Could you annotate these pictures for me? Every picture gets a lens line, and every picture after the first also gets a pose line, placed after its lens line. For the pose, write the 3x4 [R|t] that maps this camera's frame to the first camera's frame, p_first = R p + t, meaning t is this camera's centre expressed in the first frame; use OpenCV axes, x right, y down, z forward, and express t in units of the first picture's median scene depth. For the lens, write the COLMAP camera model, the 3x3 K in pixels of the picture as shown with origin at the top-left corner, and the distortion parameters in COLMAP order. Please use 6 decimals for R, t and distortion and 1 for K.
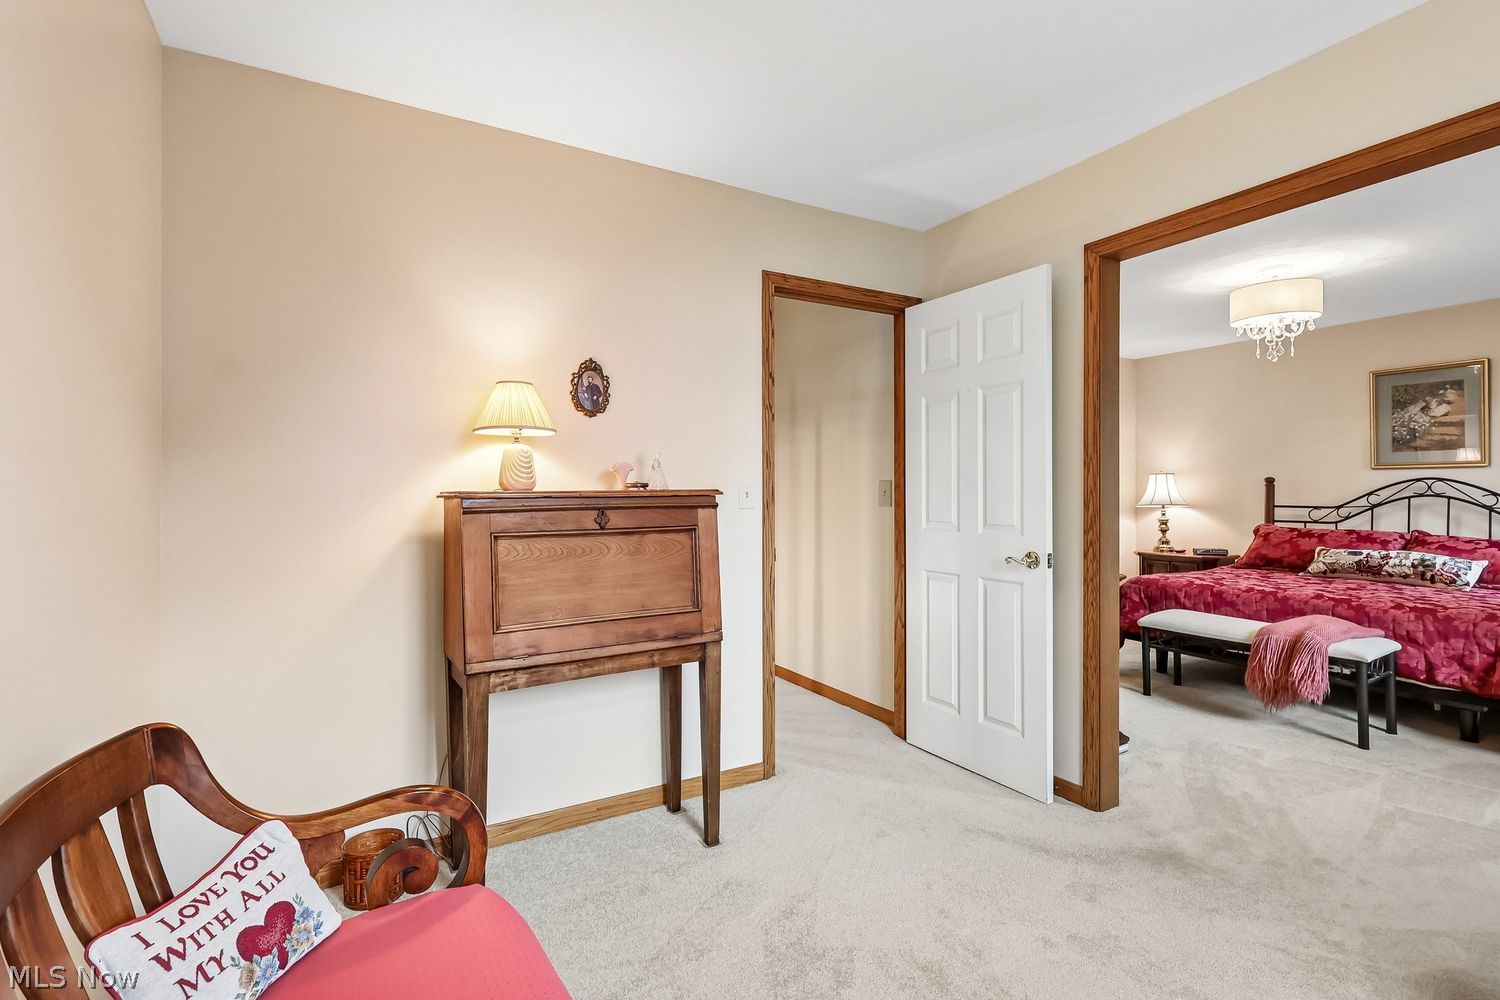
lens RADIAL K [[696.3, 0, 750.1], [0, 696.3, 491.0], [0, 0, 1]] dist [-0.002881, 0.001890]
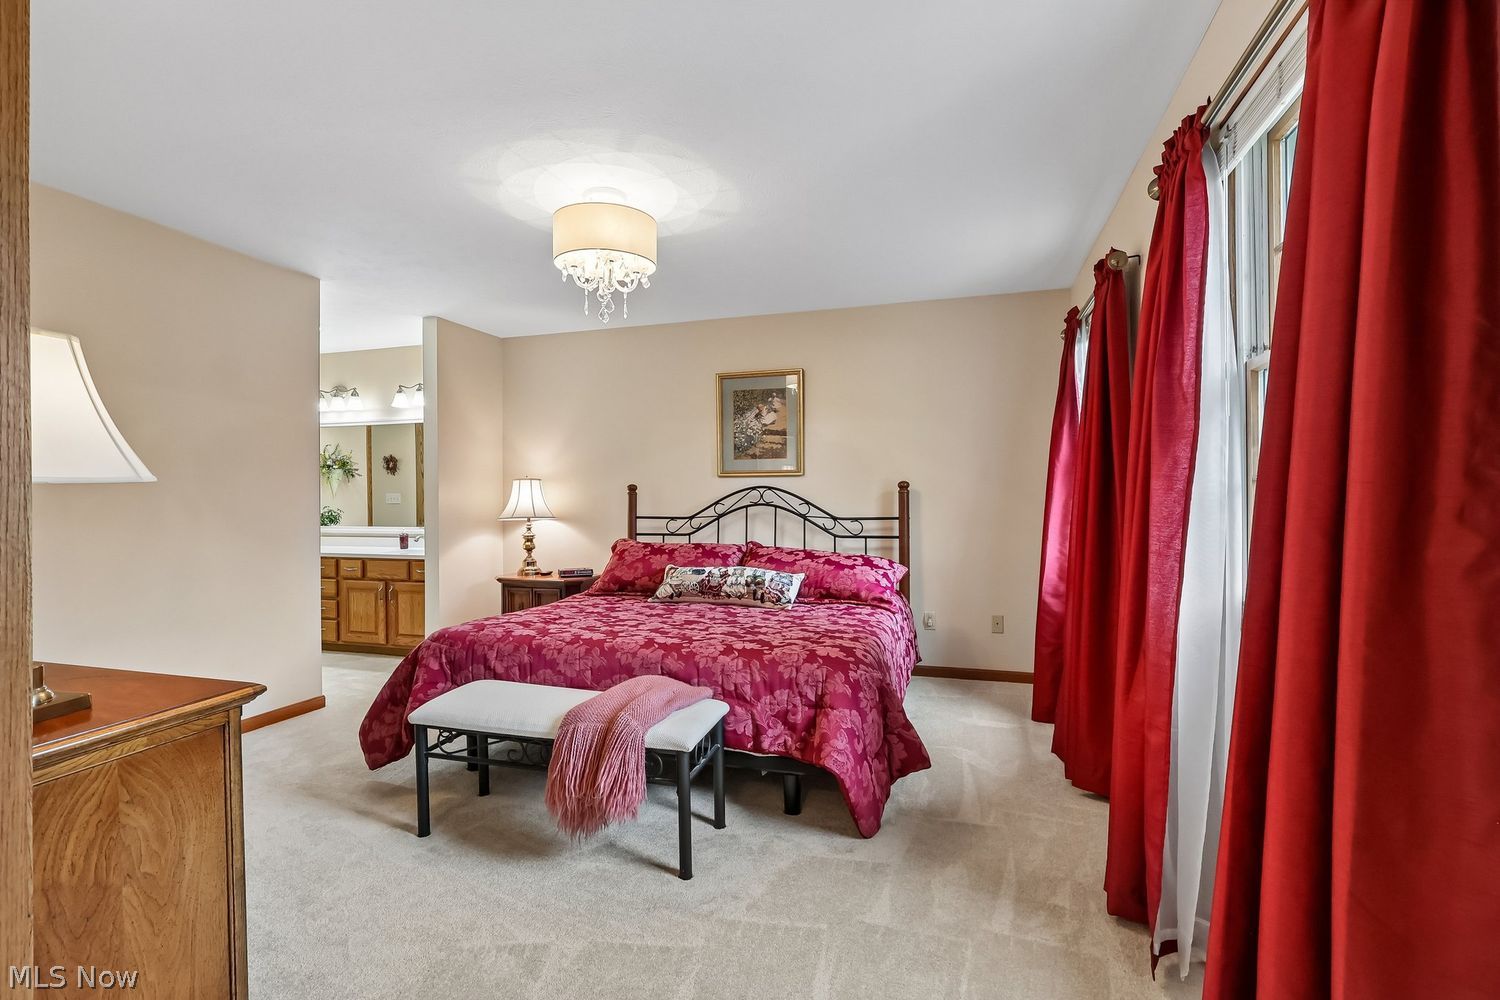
lens RADIAL K [[696.3, 0, 754.2], [0, 696.3, 495.2], [0, 0, 1]] dist [-0.002881, 0.001890]
pose [[0.729149, 0.003696, 0.684345, 0.340836], [0.002567, 0.999964, -0.008136, 0.001541], [-0.684351, 0.007689, 0.729113, 0.334295]]
